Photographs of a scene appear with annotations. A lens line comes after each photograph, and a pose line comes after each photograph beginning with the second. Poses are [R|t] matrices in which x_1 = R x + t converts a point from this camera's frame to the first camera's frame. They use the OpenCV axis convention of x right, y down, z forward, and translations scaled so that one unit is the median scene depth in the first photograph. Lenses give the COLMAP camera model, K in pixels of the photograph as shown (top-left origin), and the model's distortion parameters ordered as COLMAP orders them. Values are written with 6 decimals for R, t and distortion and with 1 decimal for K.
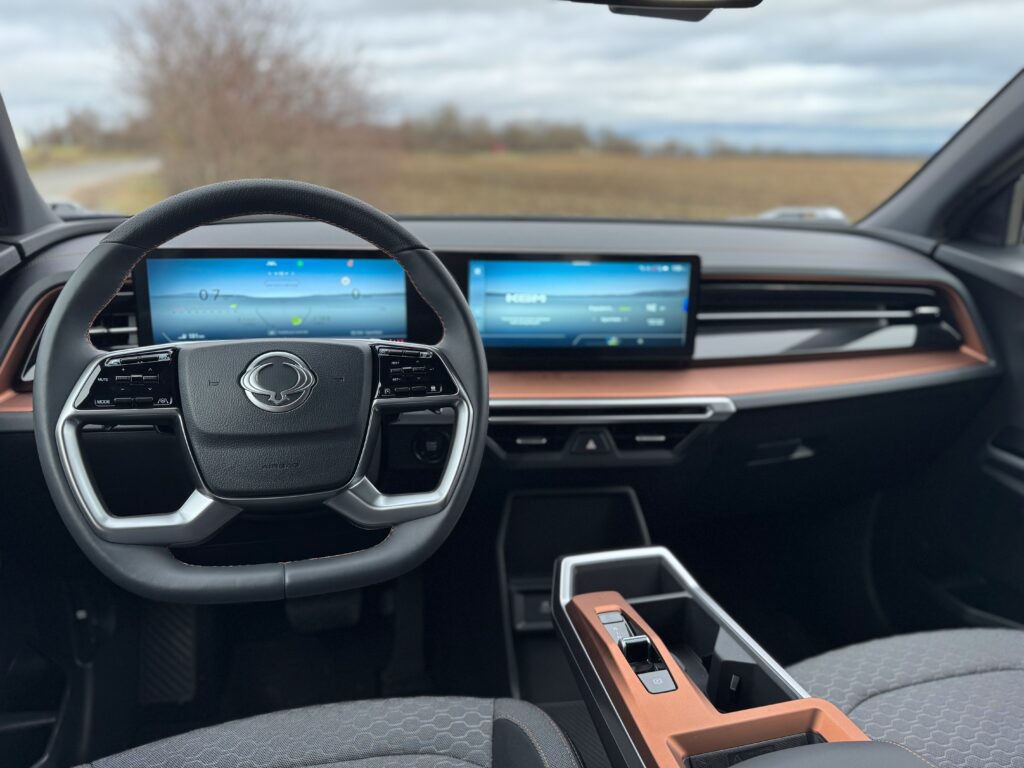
lens RADIAL K [[706.7, 0, 510.8], [0, 706.7, 383.8], [0, 0, 1]] dist [-0.006126, -0.004109]
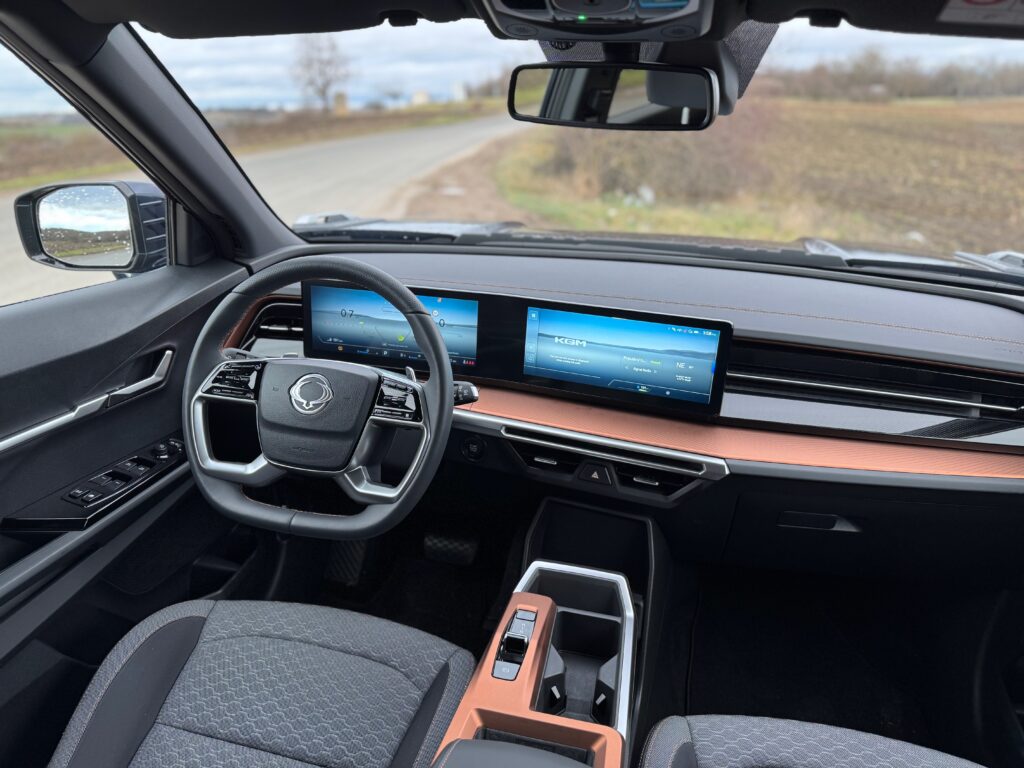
lens RADIAL K [[706.7, 0, 540.7], [0, 706.7, 378.2], [0, 0, 1]] dist [-0.006126, -0.004109]
pose [[0.878717, 0.163244, -0.448563, 0.575147], [-0.136689, 0.986406, 0.091212, -0.179921], [0.457355, -0.018836, 0.889085, -0.088858]]
